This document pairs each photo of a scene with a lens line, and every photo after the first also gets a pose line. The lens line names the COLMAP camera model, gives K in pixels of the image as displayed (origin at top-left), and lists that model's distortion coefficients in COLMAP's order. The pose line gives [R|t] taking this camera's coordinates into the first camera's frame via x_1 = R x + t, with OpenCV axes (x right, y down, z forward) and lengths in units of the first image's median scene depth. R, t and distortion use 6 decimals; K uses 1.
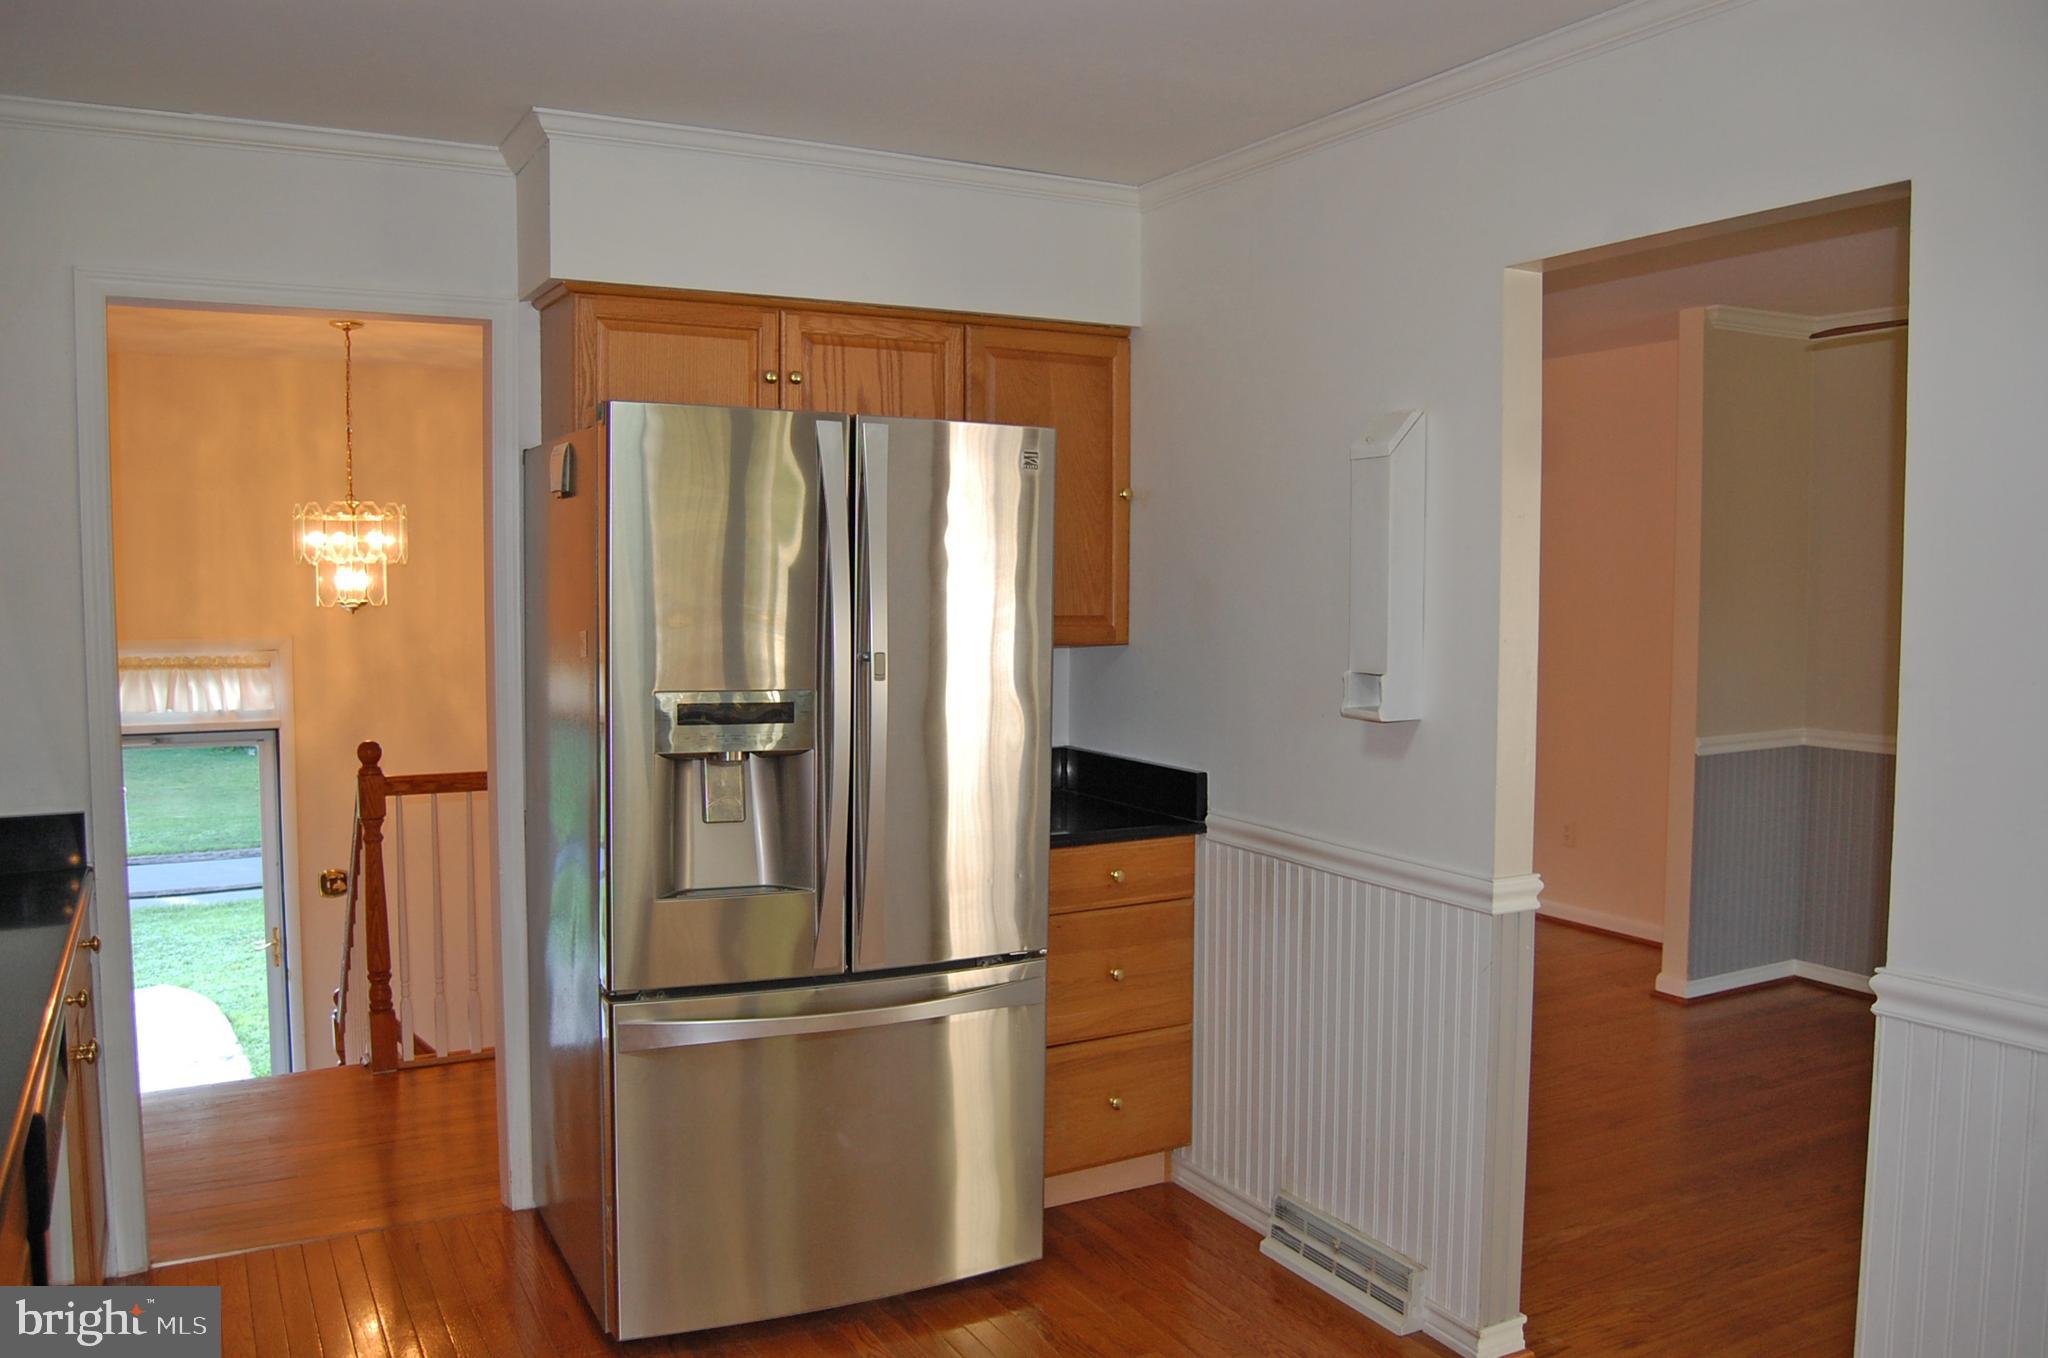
lens RADIAL K [[1610.5, 0, 1024.9], [0, 1610.5, 687.4], [0, 0, 1]] dist [-0.083991, 0.018134]
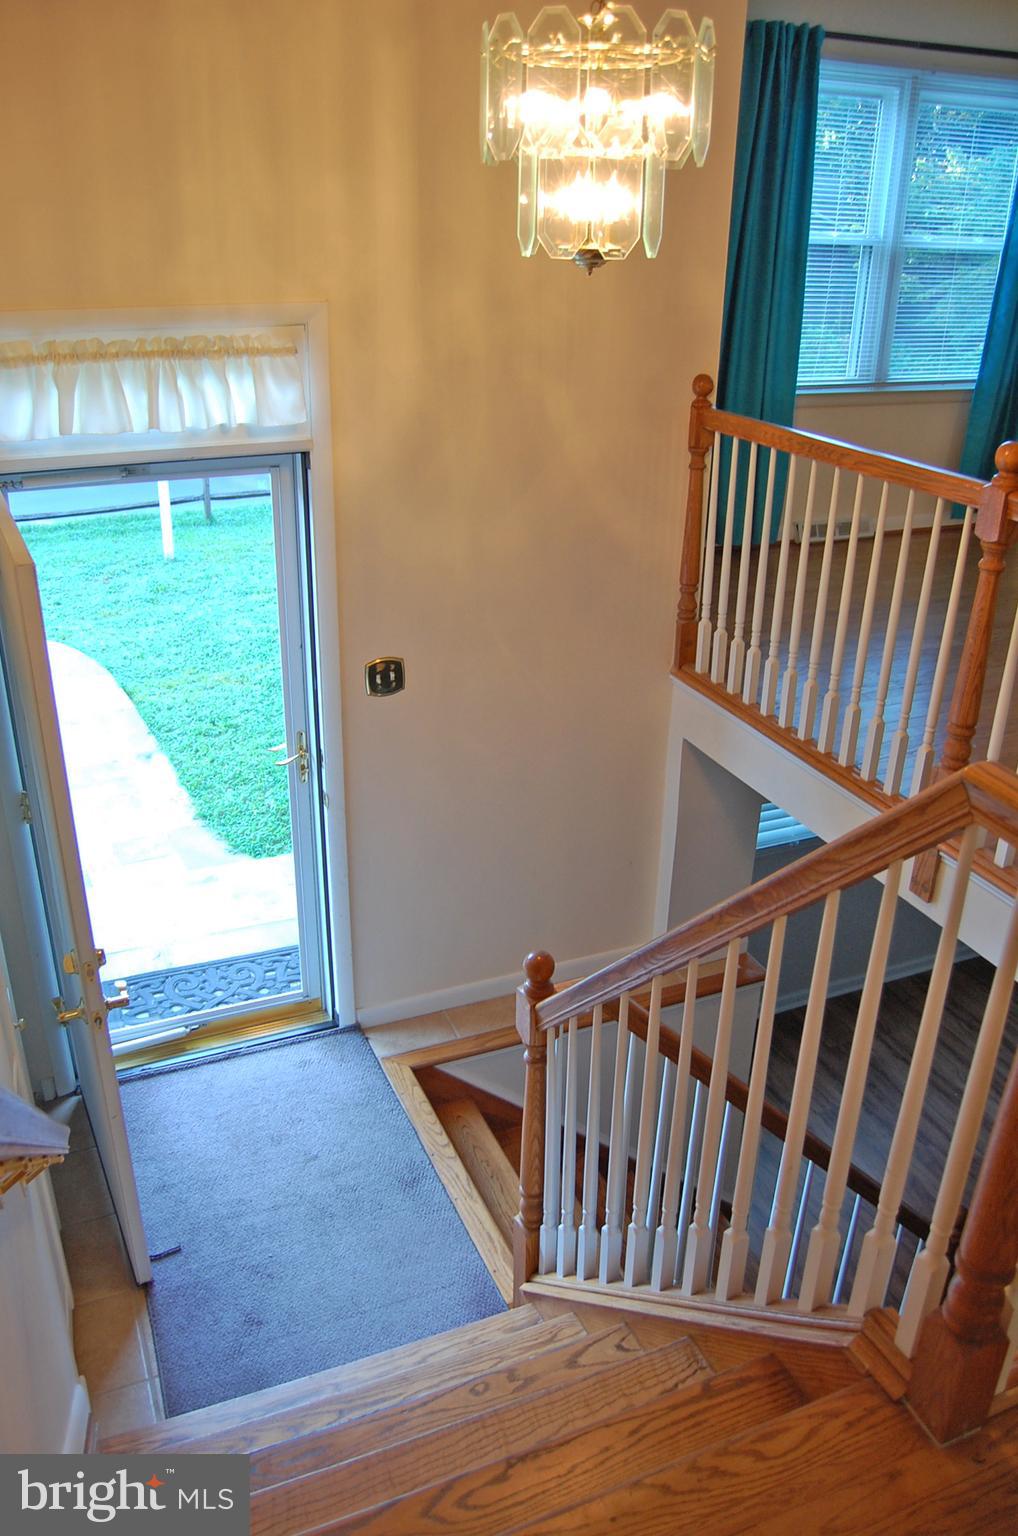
lens RADIAL K [[1207.9, 0, 503.4], [0, 1207.9, 765.4], [0, 0, 1]] dist [-0.083991, 0.018134]
pose [[0.995536, 0.051234, -0.079271, -0.354572], [-0.019900, 0.934910, 0.354326, -0.029629], [0.092265, -0.351167, 0.931756, 0.517813]]
